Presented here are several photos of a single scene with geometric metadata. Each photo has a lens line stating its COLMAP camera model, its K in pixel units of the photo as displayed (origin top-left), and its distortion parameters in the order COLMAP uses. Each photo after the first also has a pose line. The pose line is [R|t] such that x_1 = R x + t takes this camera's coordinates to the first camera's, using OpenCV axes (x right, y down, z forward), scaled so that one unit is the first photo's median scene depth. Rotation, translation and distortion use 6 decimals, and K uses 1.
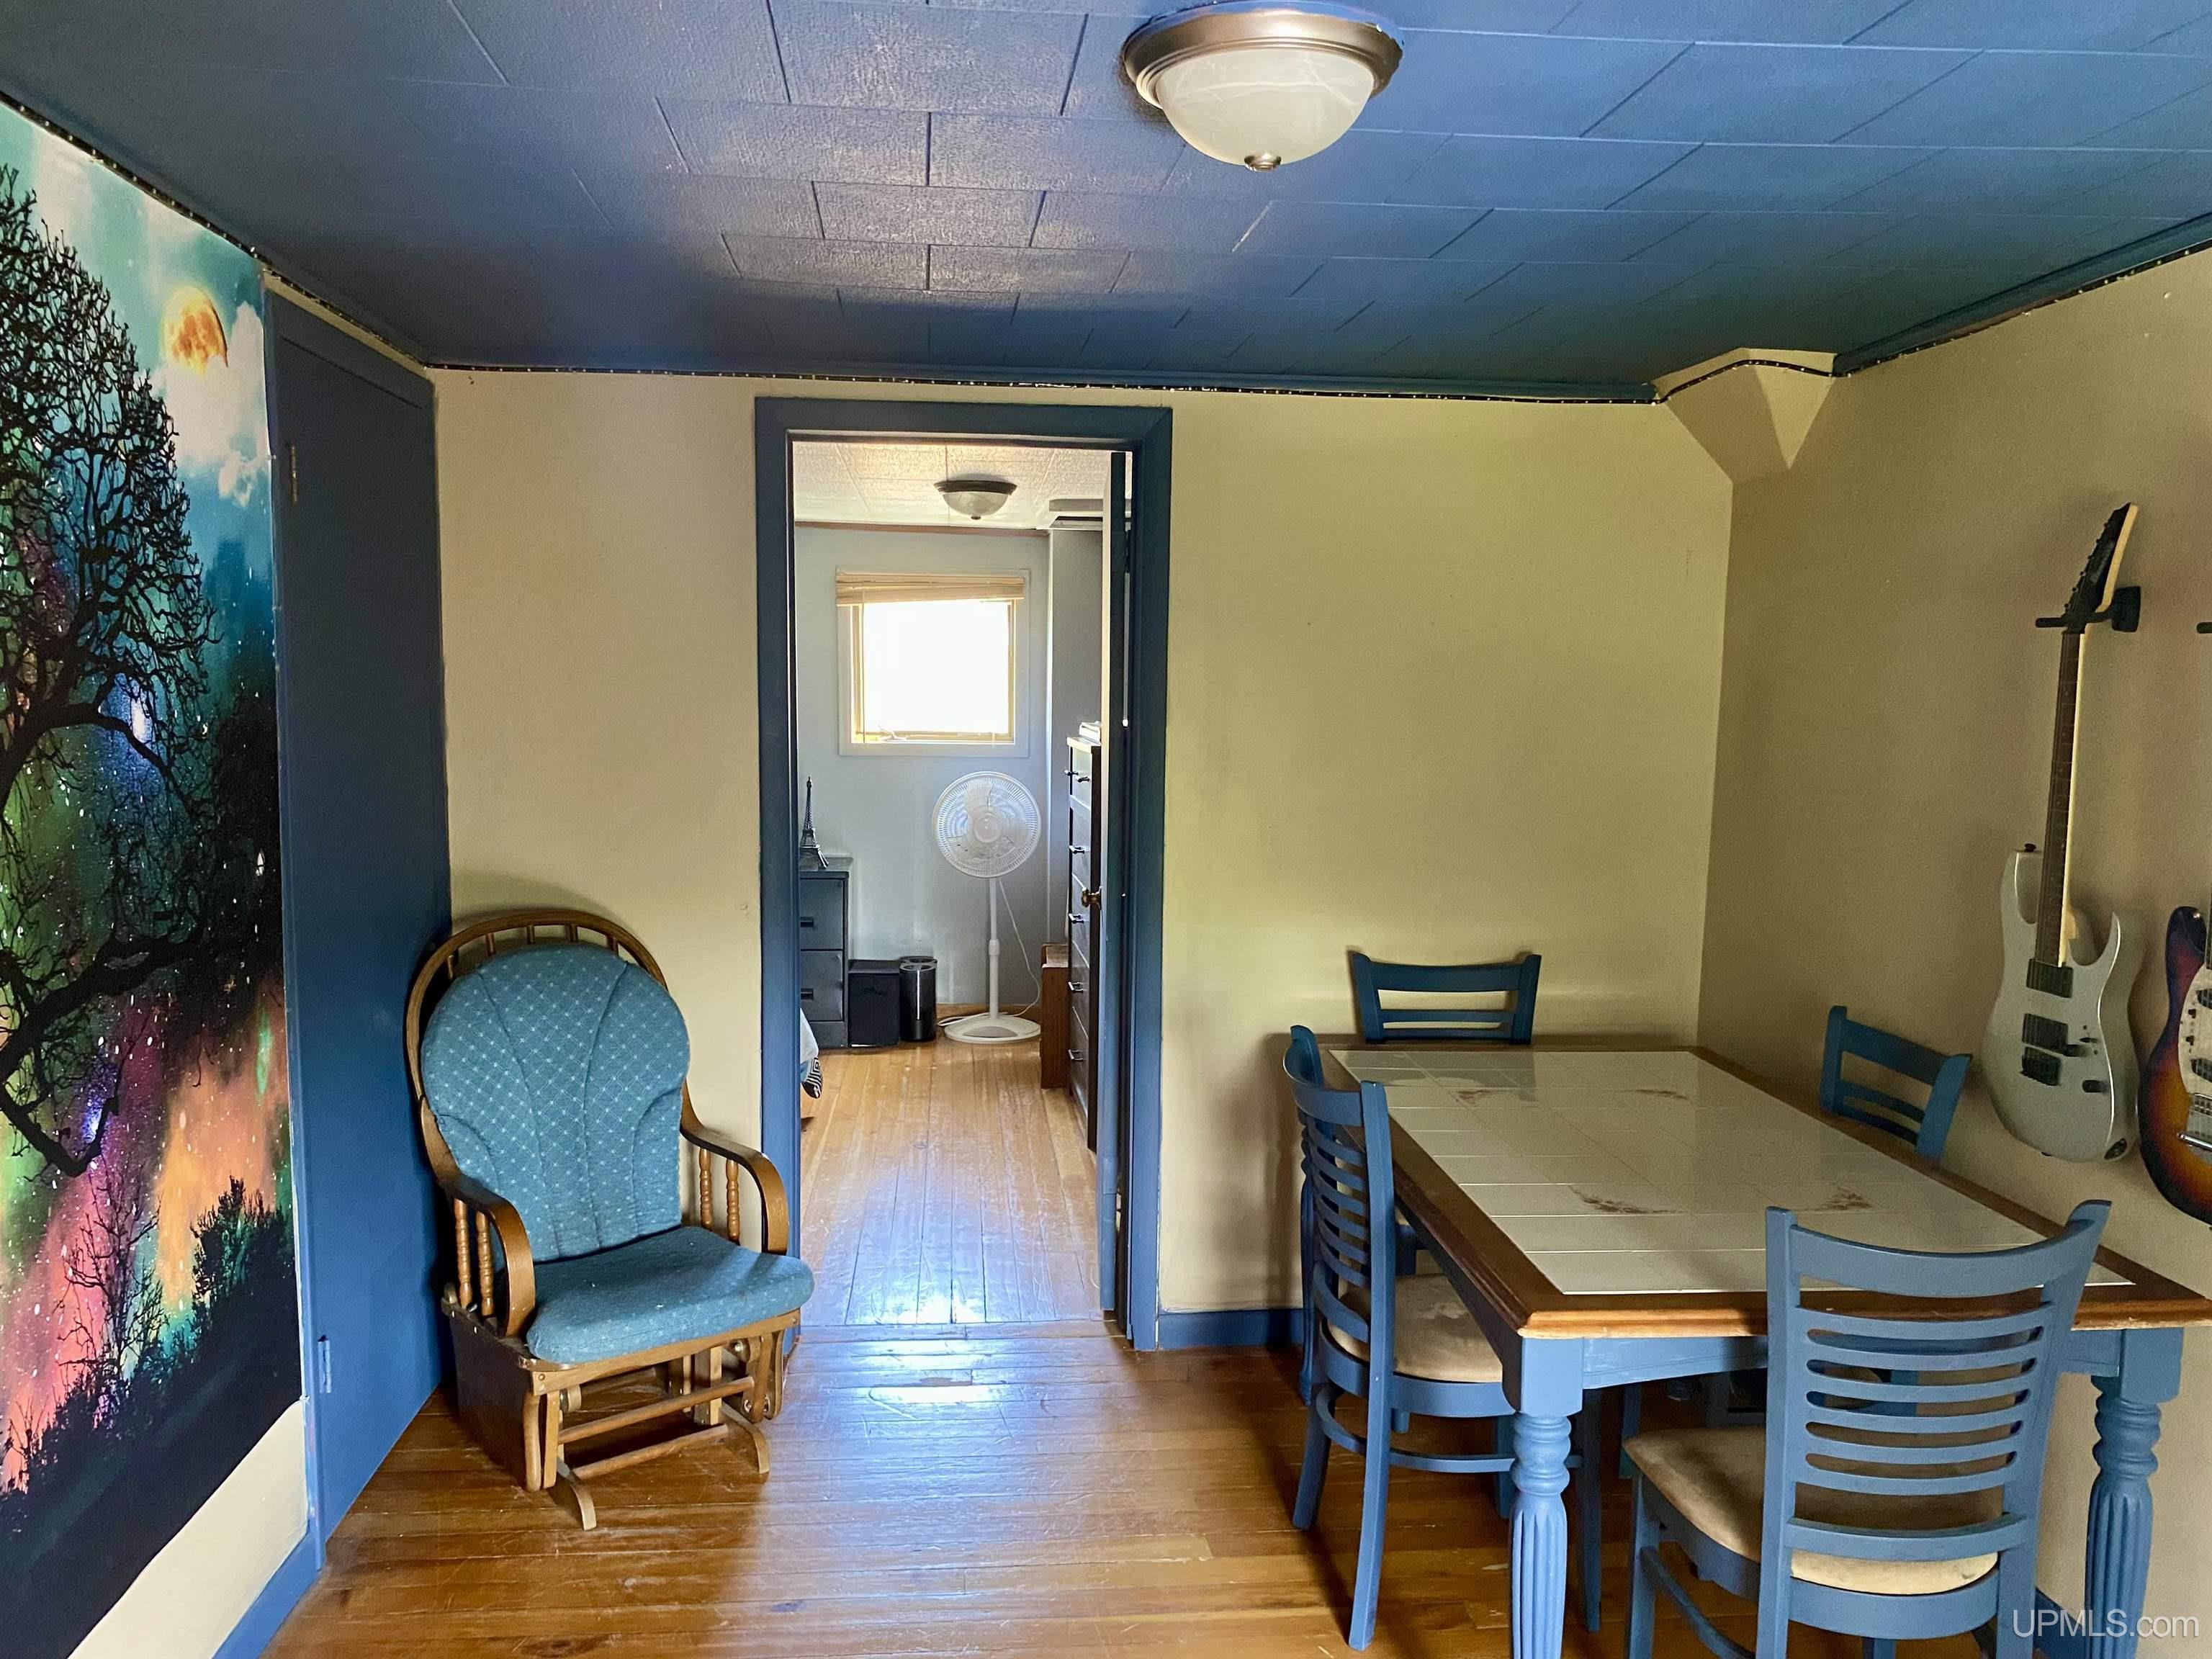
lens RADIAL K [[1672.9, 0, 1106.0], [0, 1672.9, 829.5], [0, 0, 1]] dist [0.084194, -0.105607]
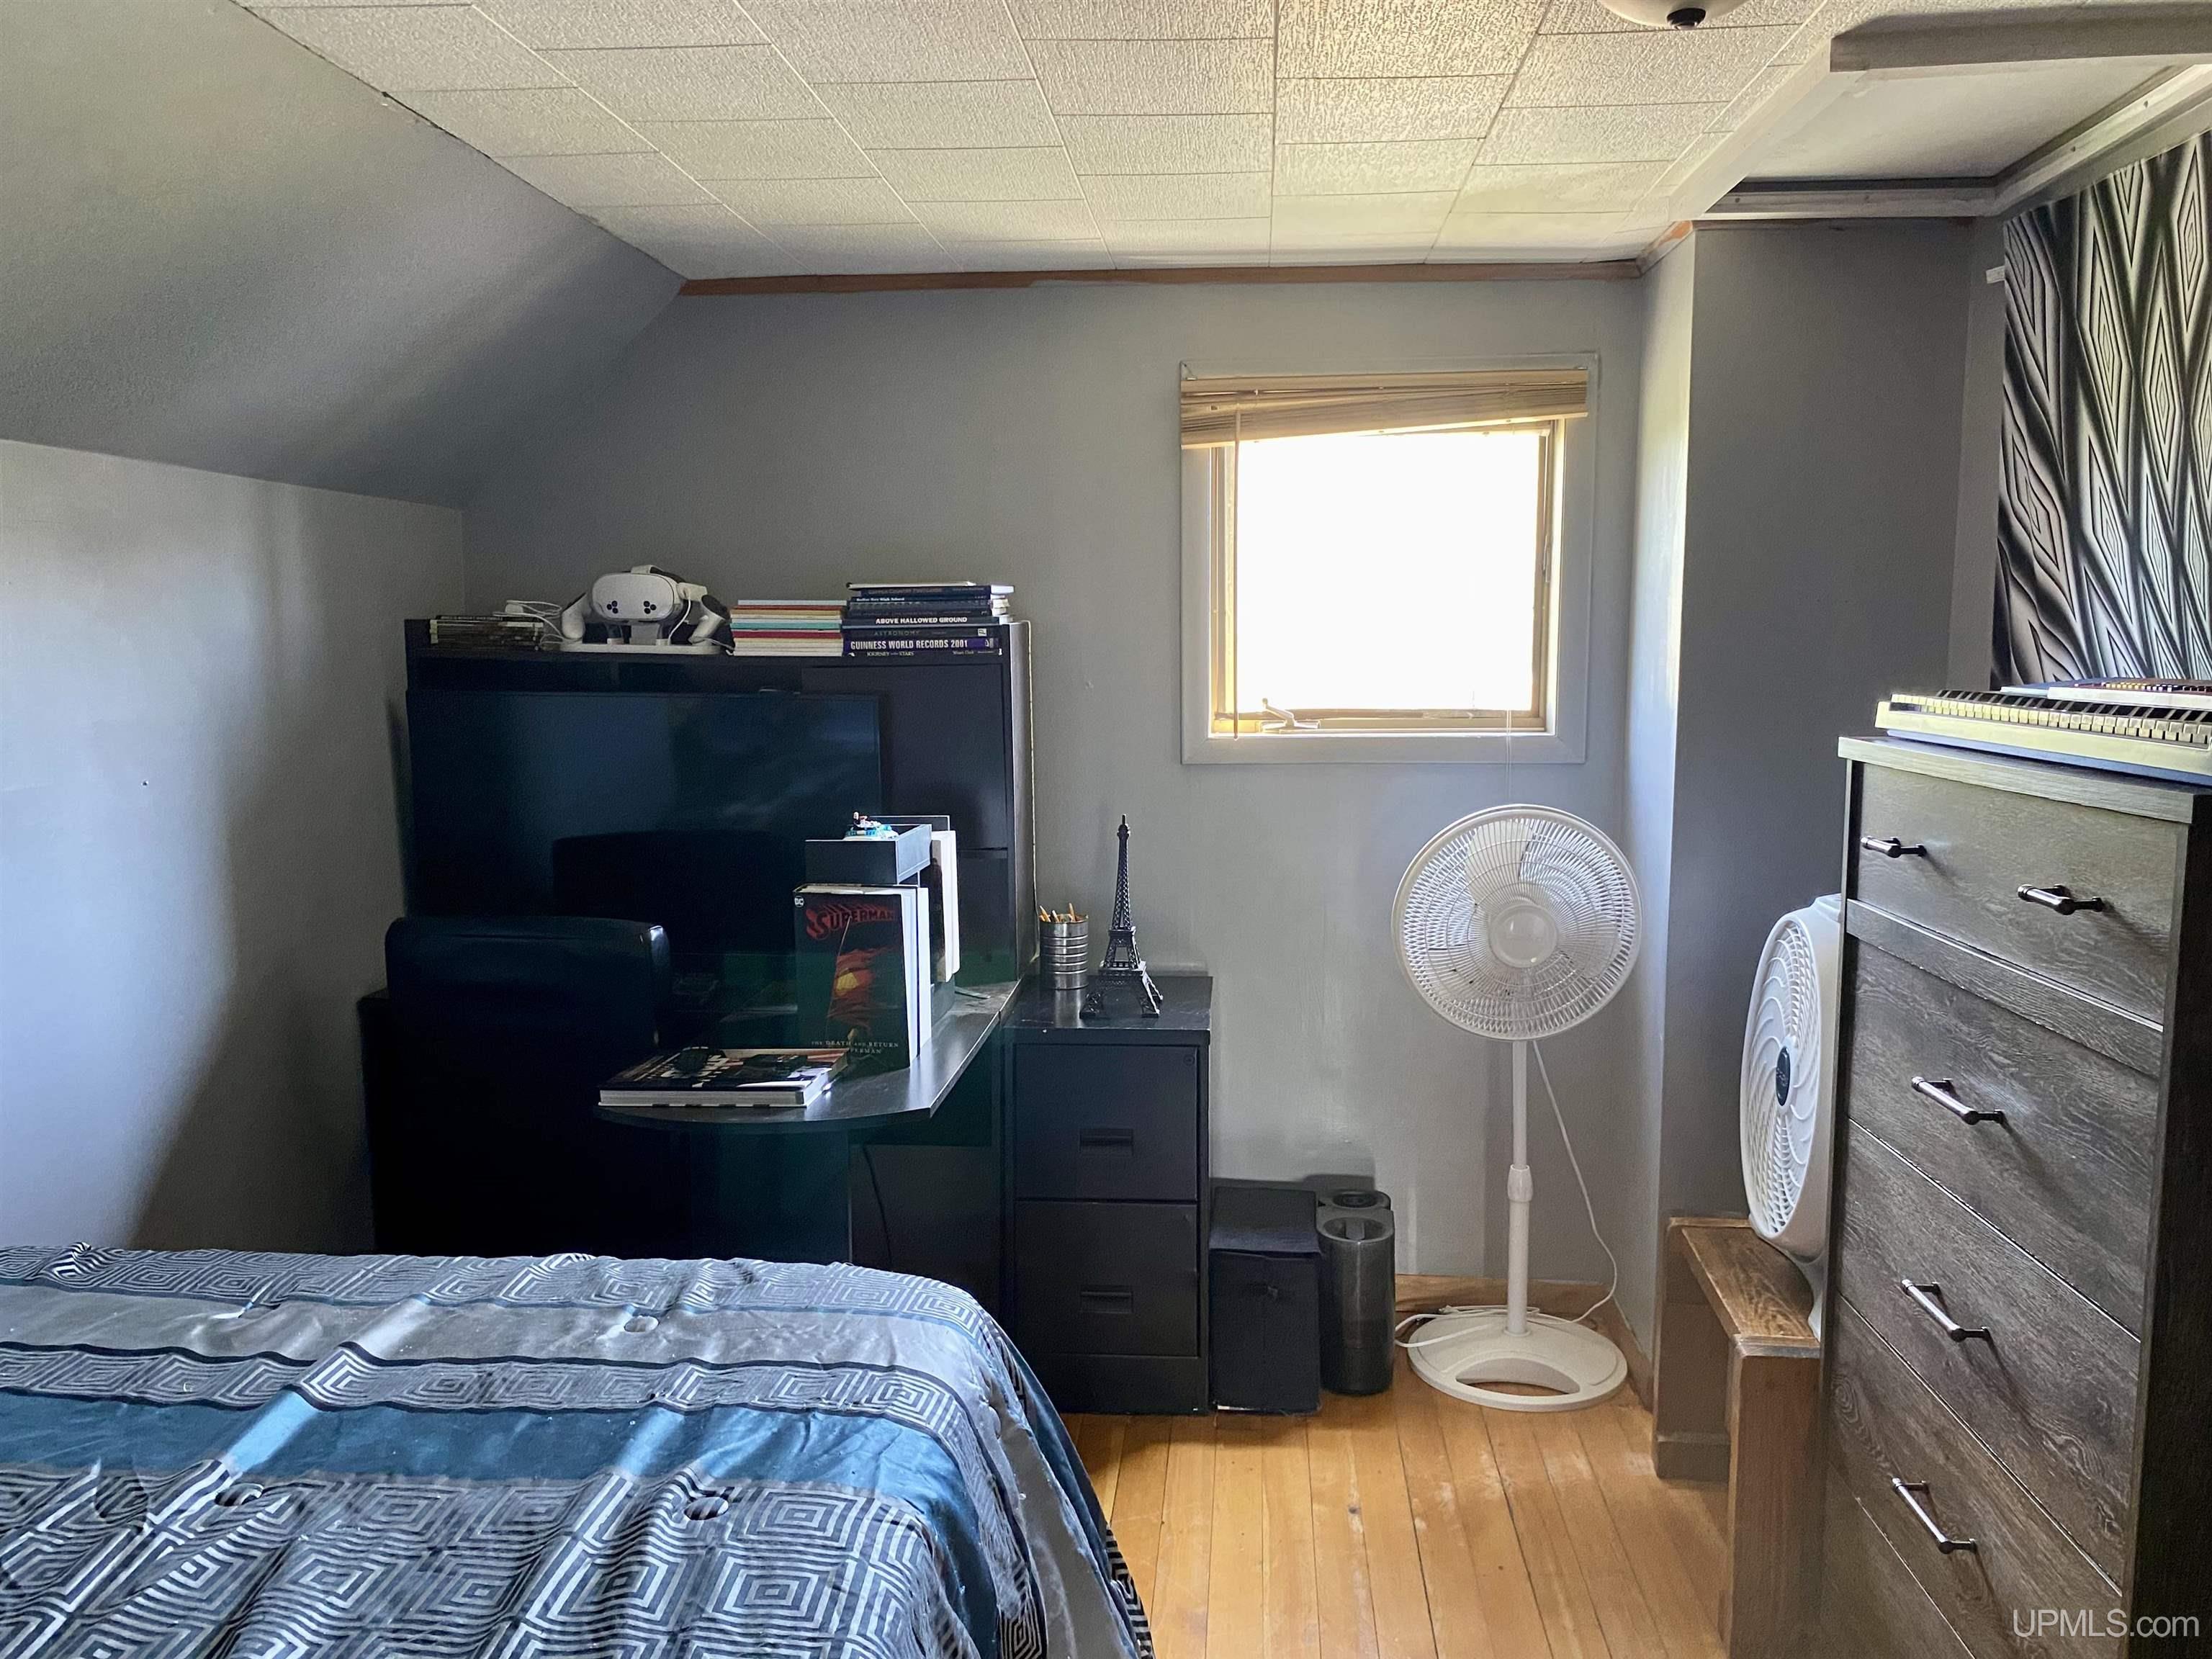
lens RADIAL K [[1672.9, 0, 1106.0], [0, 1672.9, 829.5], [0, 0, 1]] dist [0.084194, -0.105607]
pose [[0.981362, -0.001595, -0.192160, -0.097947], [0.006662, 0.999647, 0.025722, -0.042141], [0.192051, -0.026523, 0.981026, 0.576605]]
